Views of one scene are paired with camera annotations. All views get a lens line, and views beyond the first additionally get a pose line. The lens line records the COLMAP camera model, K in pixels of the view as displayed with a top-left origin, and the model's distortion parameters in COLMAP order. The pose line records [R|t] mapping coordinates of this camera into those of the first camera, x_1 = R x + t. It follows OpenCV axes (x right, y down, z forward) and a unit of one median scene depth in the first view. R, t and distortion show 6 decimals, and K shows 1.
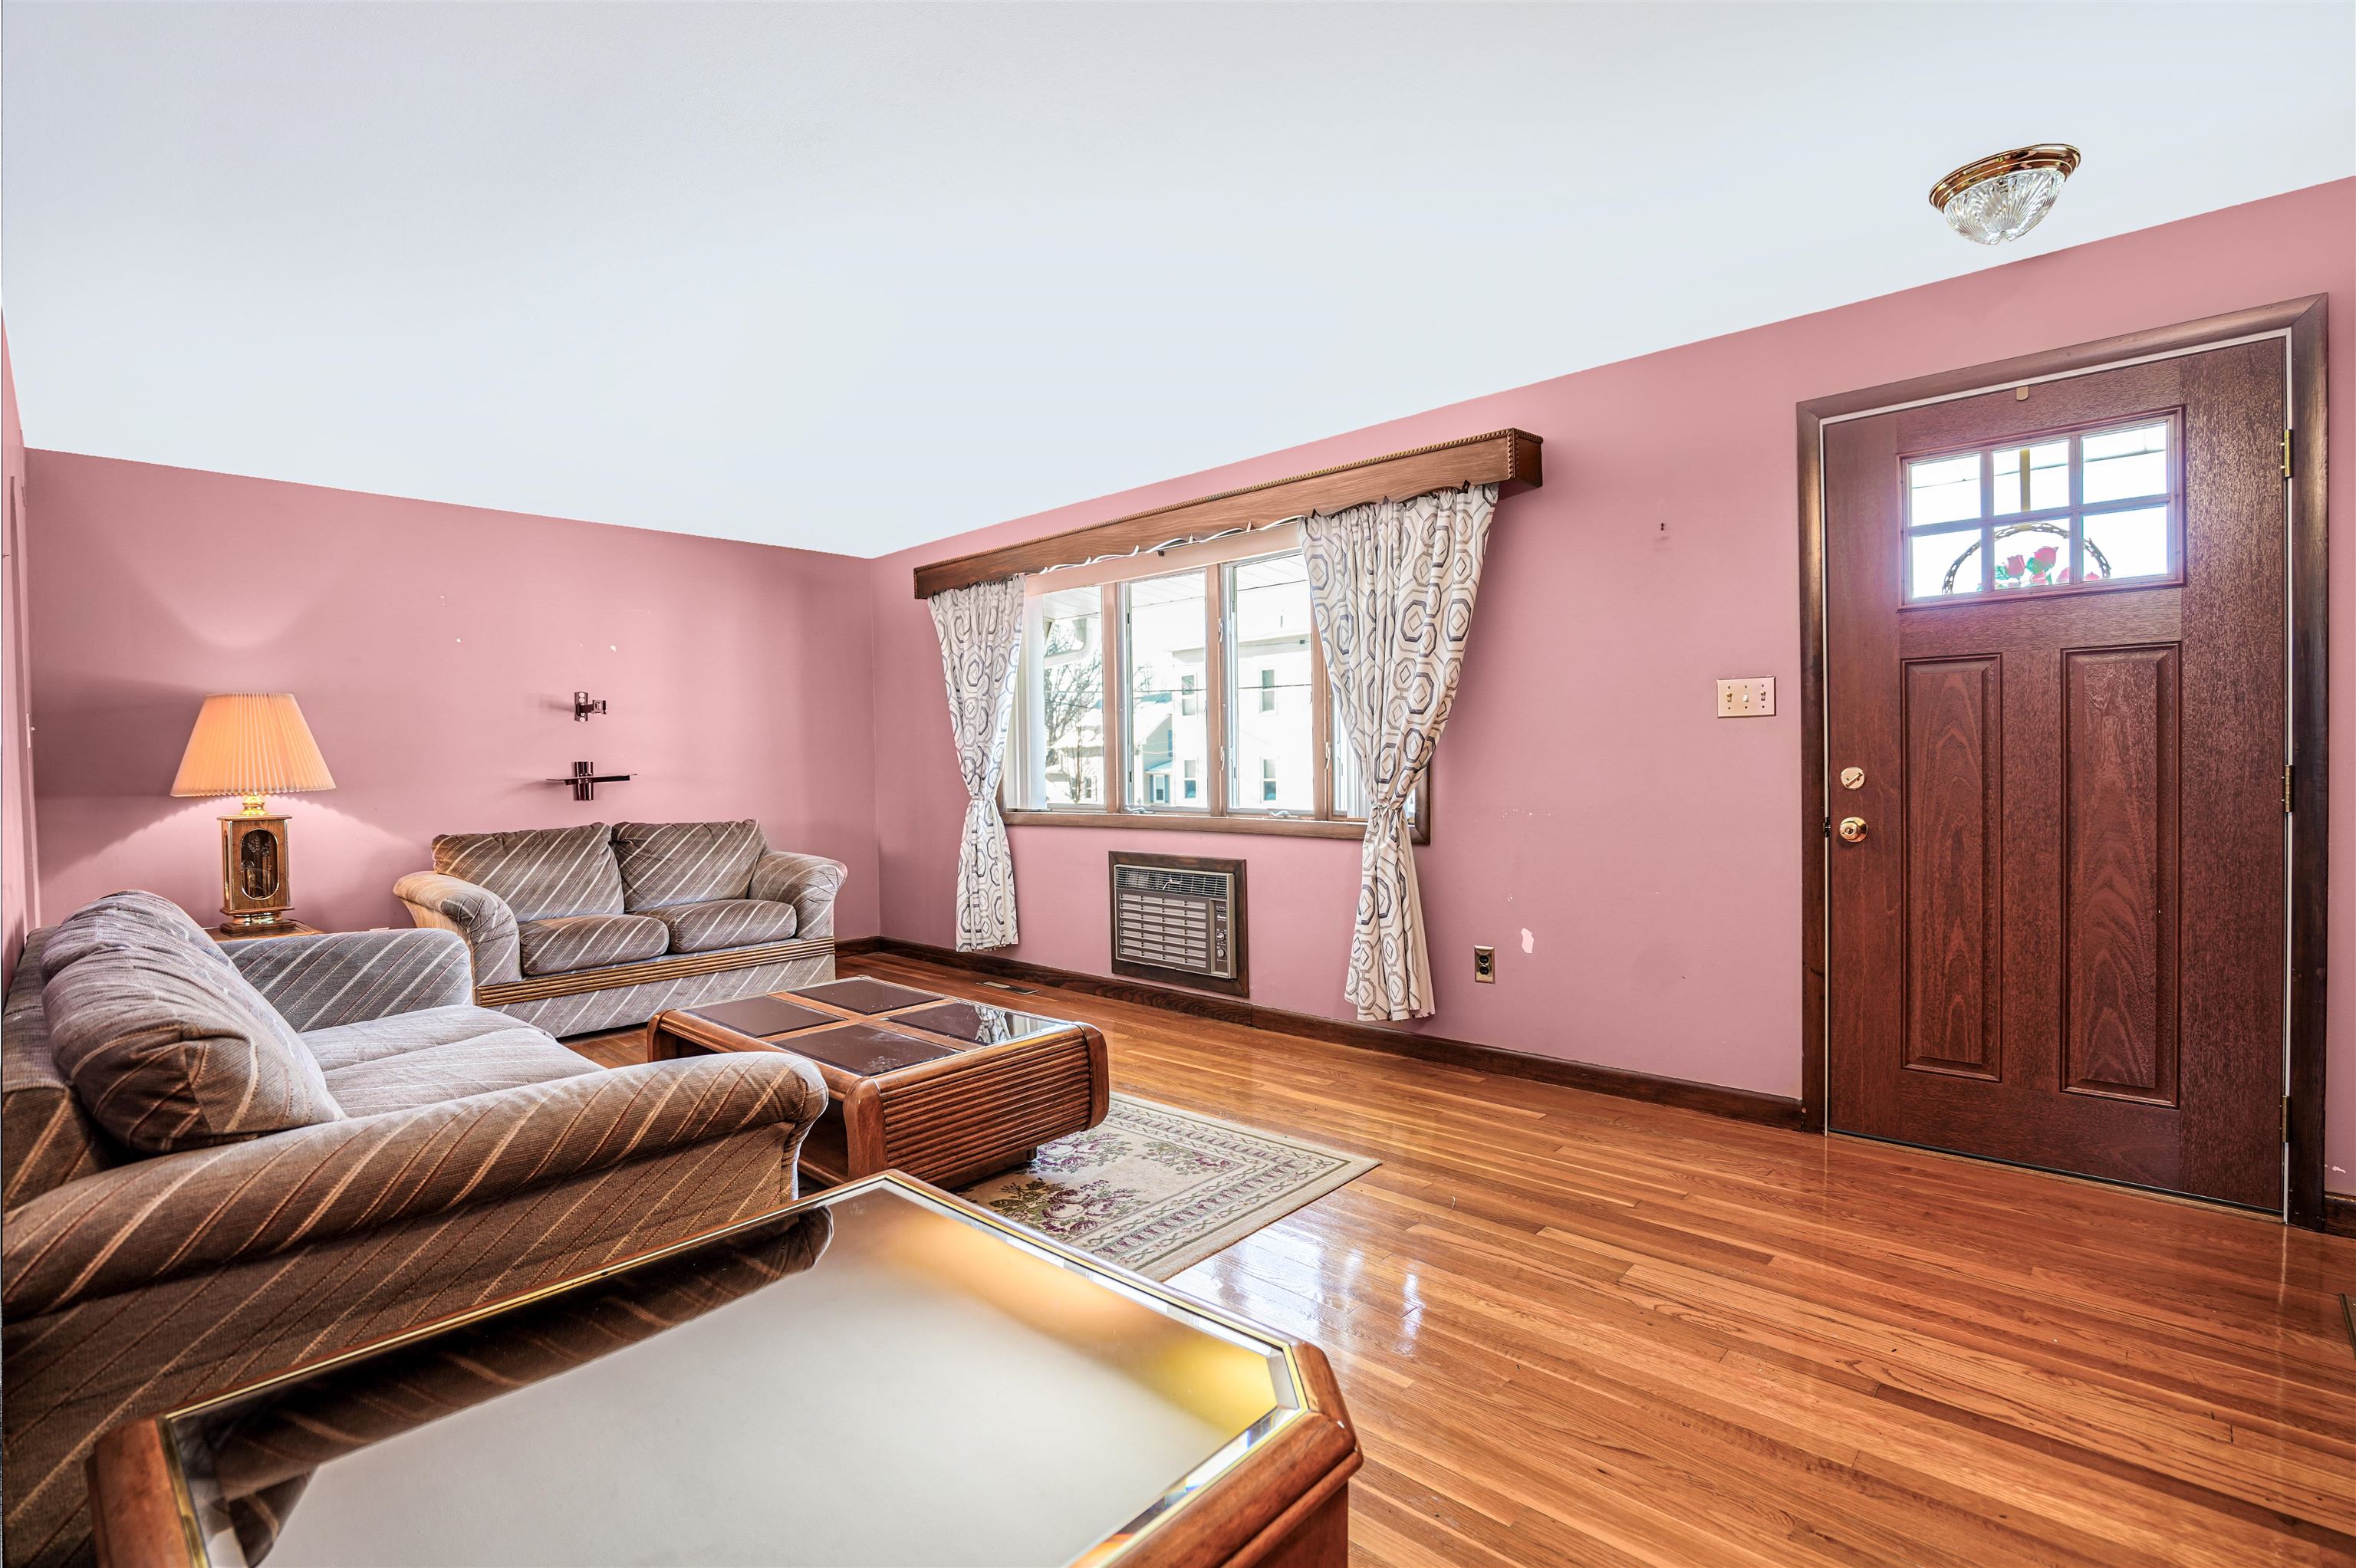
lens RADIAL K [[1099.6, 0, 1174.3], [0, 1099.6, 781.3], [0, 0, 1]] dist [-0.000844, 0.000598]
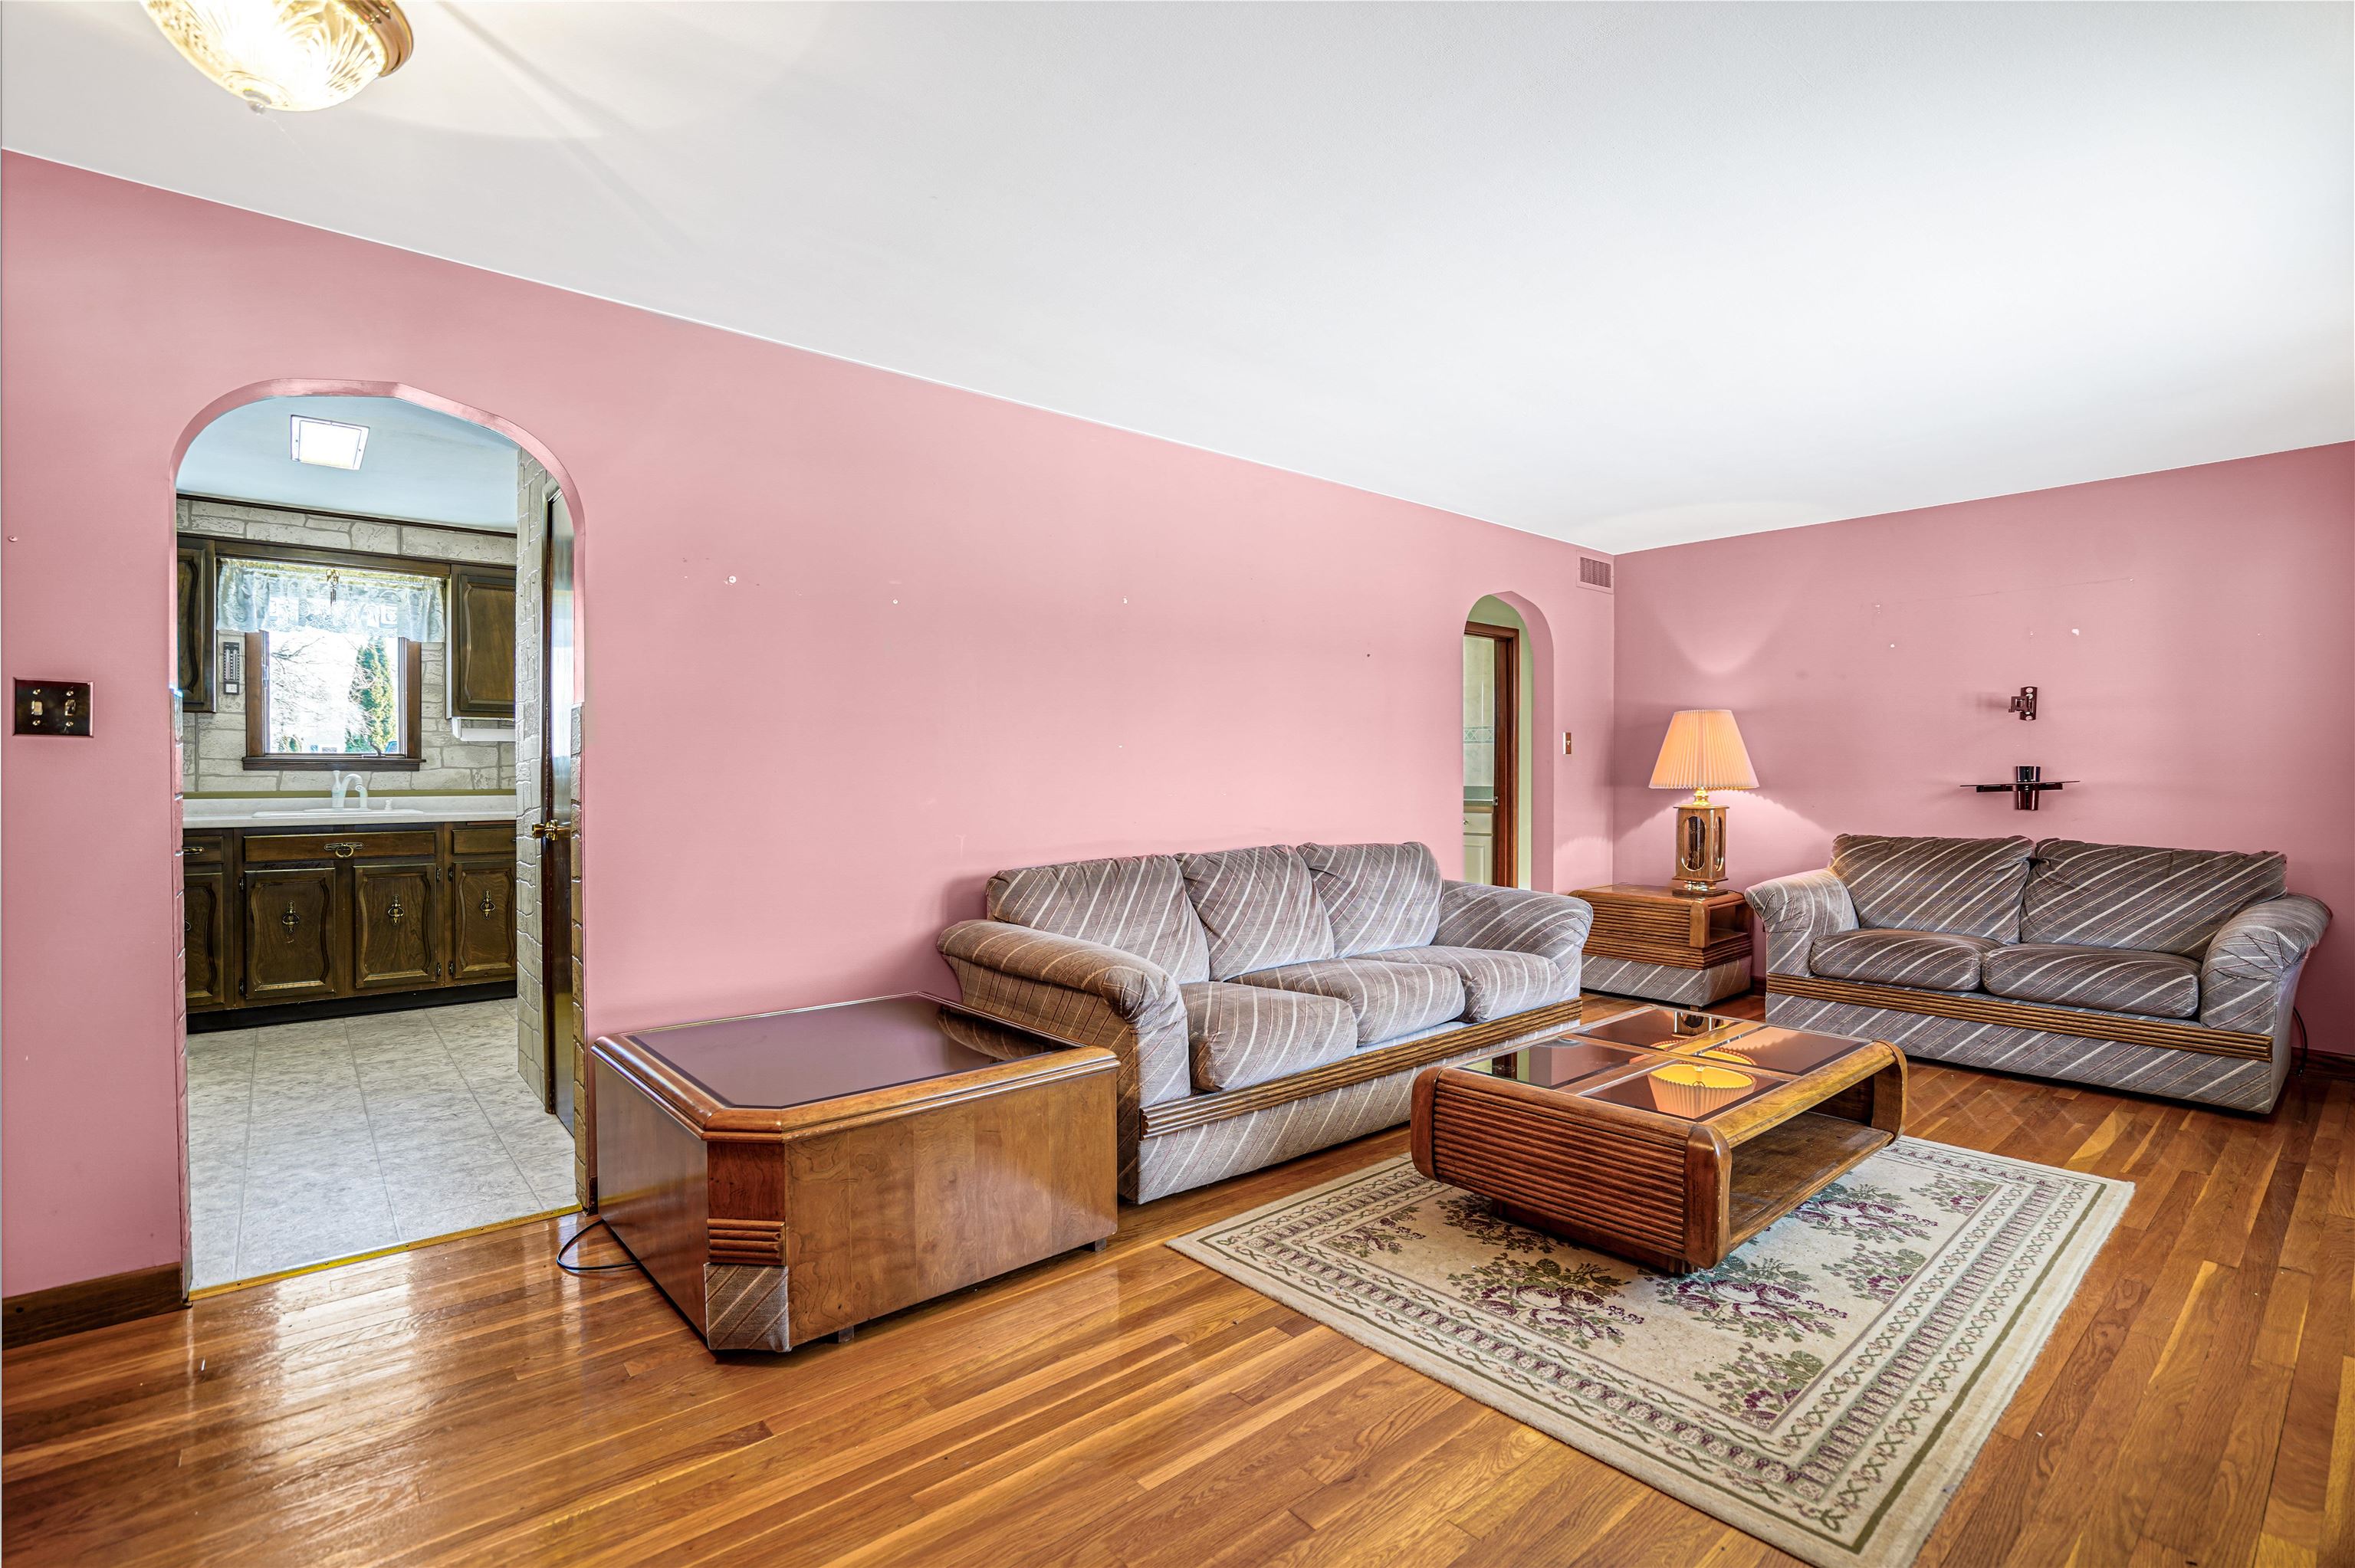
lens RADIAL K [[1099.0, 0, 1173.8], [0, 1099.0, 781.3], [0, 0, 1]] dist [-0.000844, 0.000598]
pose [[-0.098336, 0.026714, -0.994795, 0.483034], [-0.016708, 0.999454, 0.028490, -0.022808], [0.995013, 0.019423, -0.097836, 0.488179]]
